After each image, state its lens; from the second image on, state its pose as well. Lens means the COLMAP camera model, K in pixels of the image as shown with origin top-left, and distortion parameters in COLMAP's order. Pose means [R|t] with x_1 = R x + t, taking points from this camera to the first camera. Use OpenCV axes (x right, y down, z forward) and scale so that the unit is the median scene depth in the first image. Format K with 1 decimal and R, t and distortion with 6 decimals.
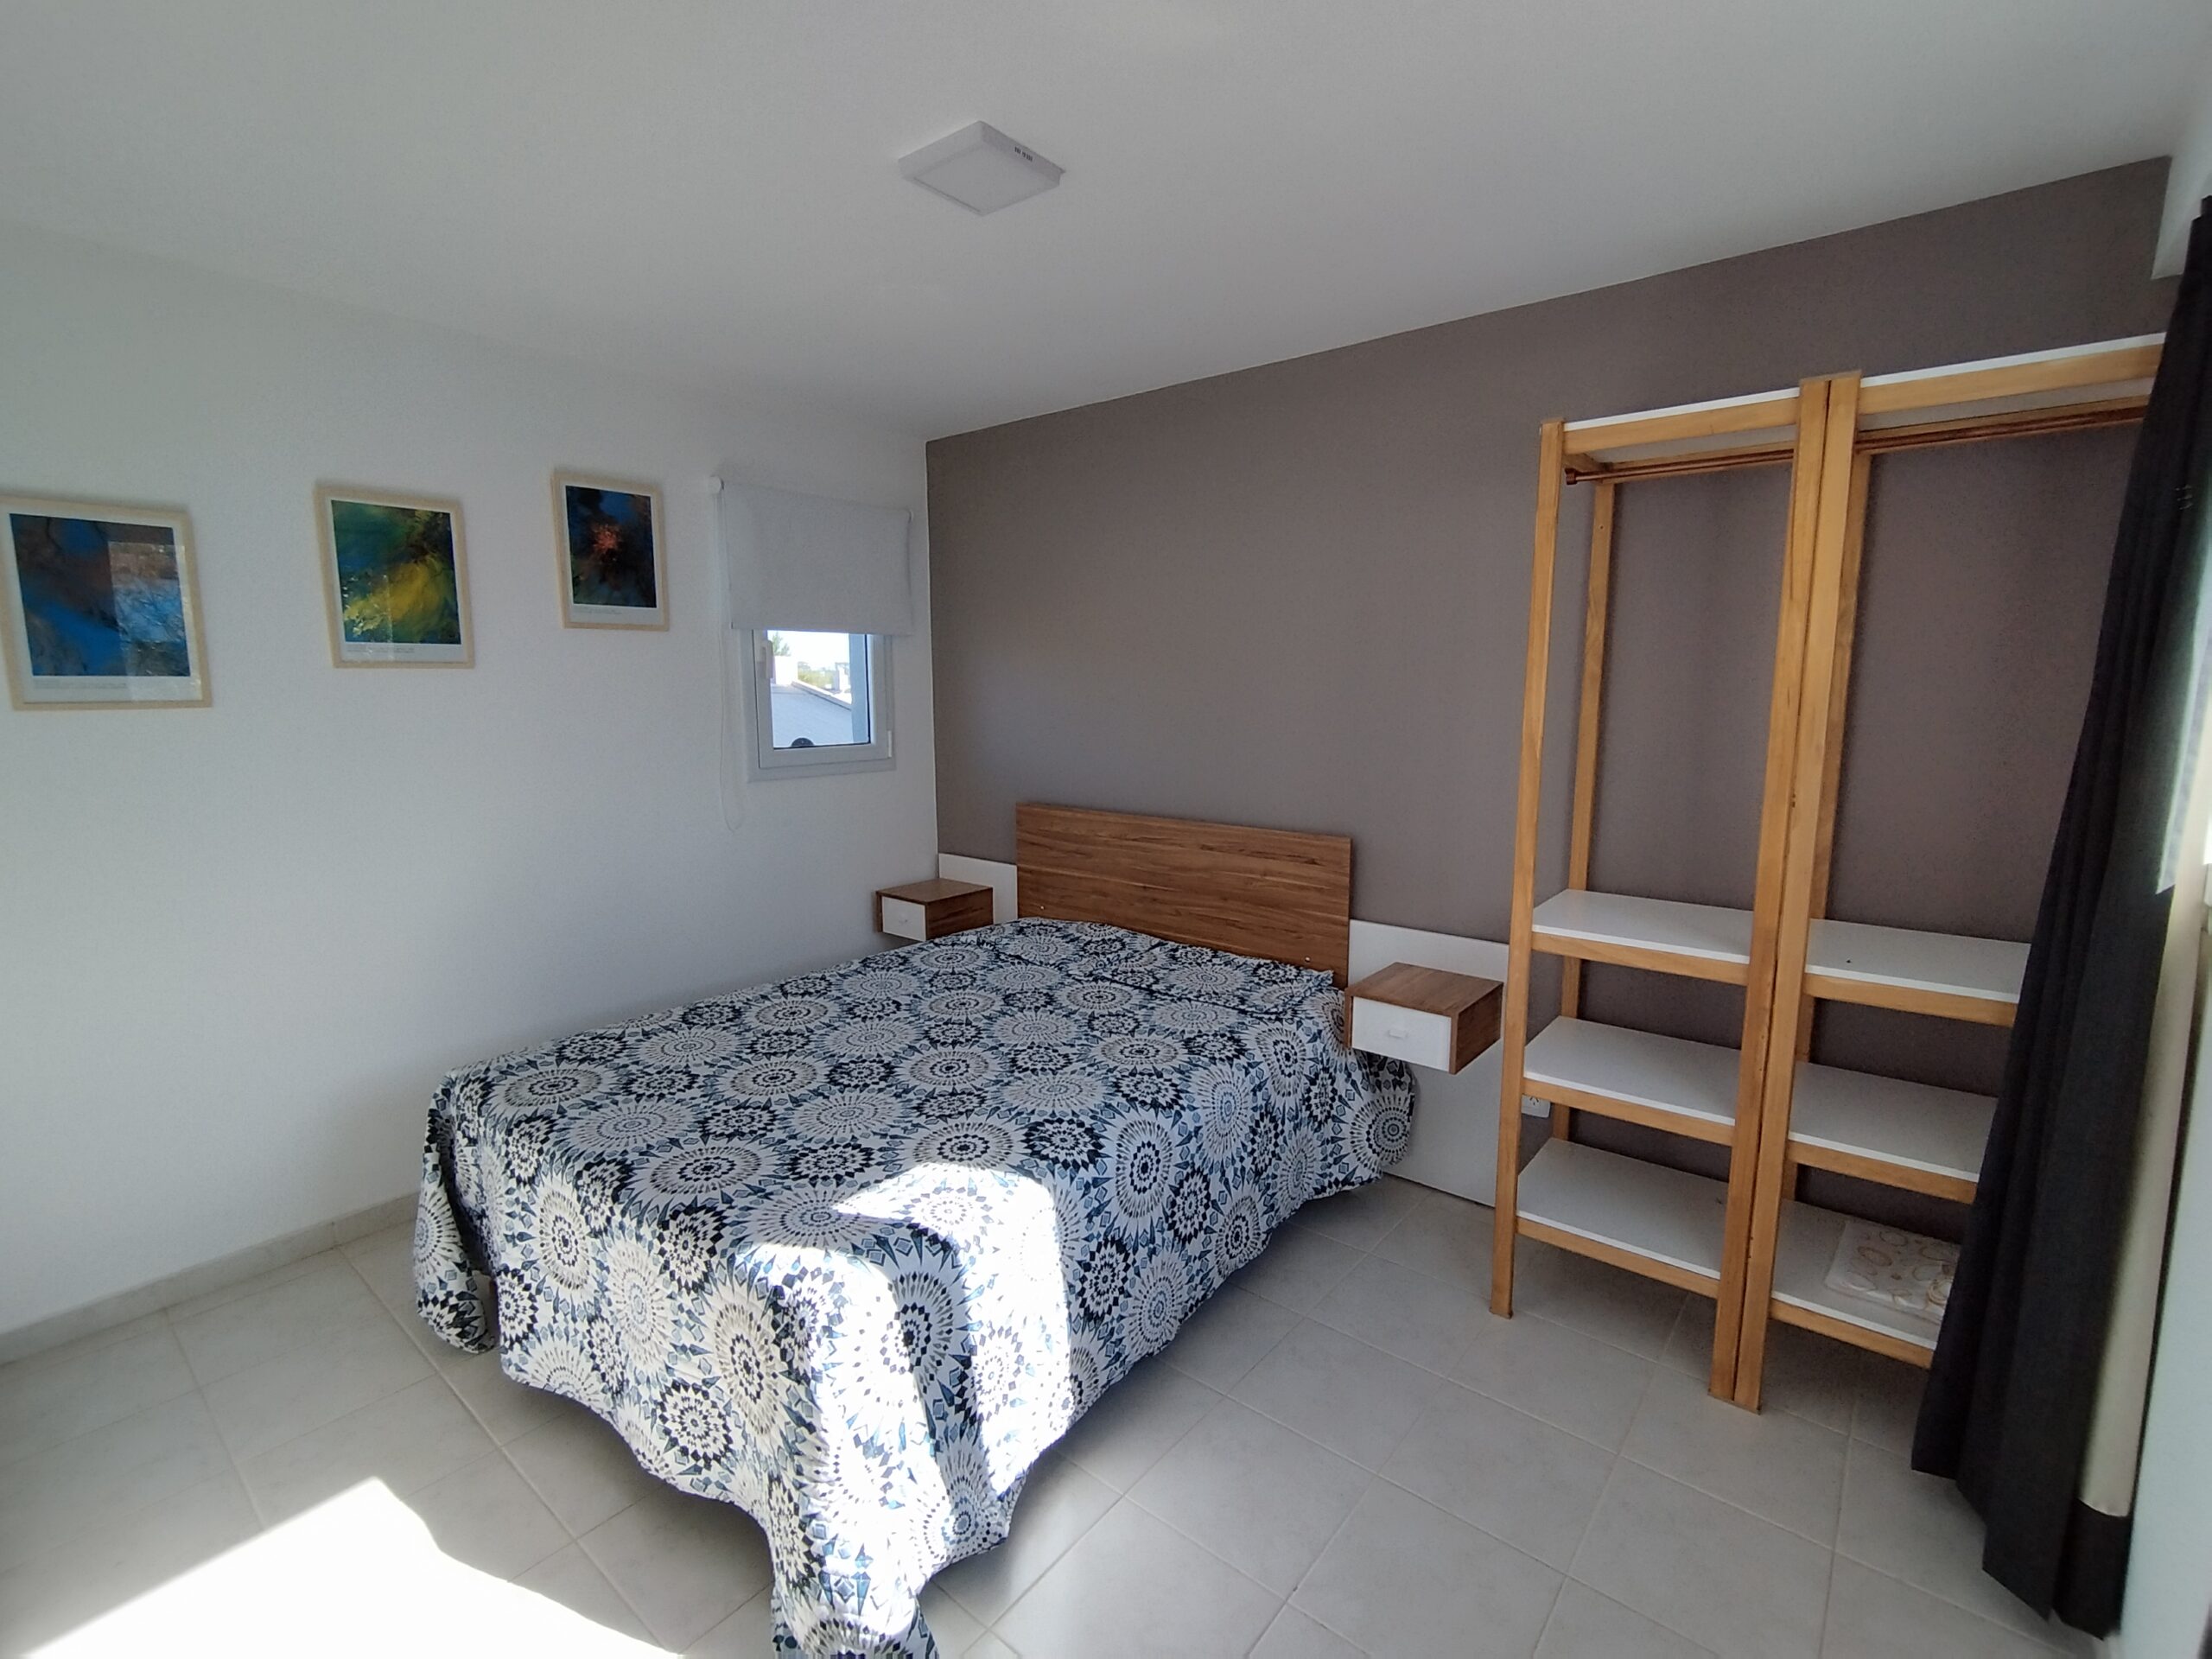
lens RADIAL K [[1029.2, 0, 1106.0], [0, 1029.2, 829.5], [0, 0, 1]] dist [-0.013391, -0.000109]
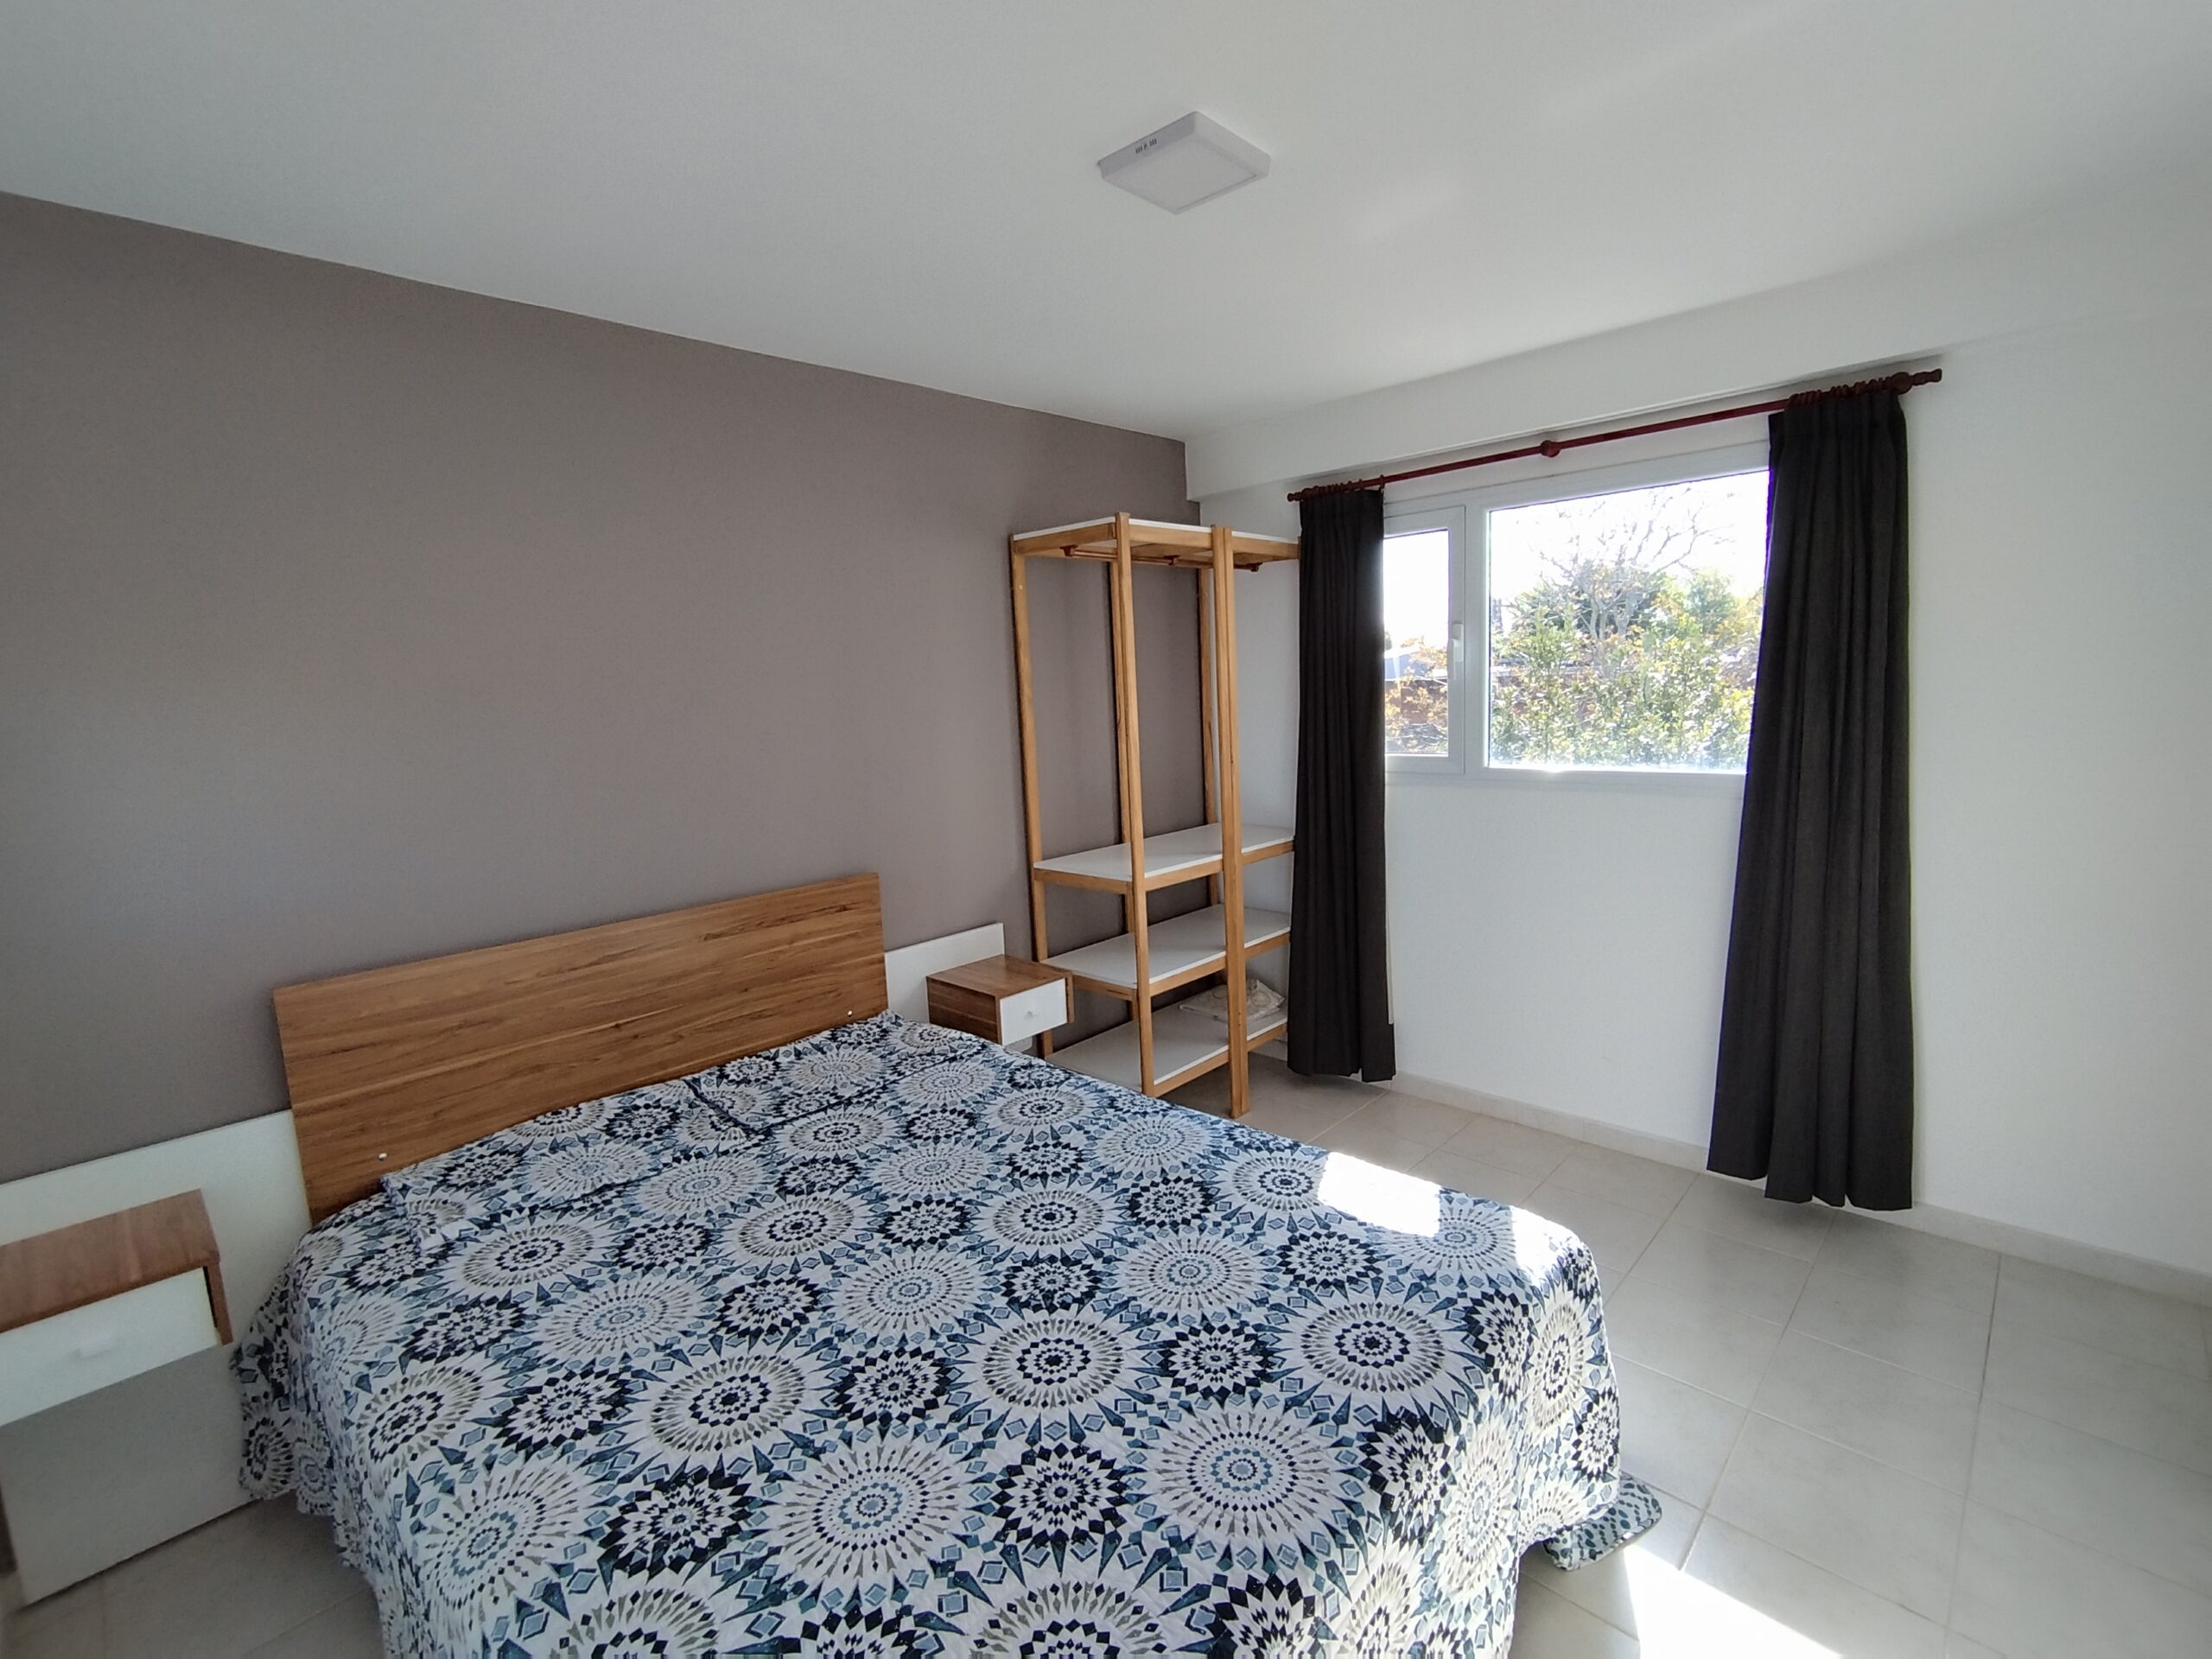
lens RADIAL K [[1029.2, 0, 1106.0], [0, 1029.2, 829.5], [0, 0, 1]] dist [-0.013391, -0.000109]
pose [[0.059237, -0.146929, 0.987372, -0.764296], [0.192955, 0.972140, 0.133086, -0.129193], [-0.979418, 0.182635, 0.085937, 0.732534]]
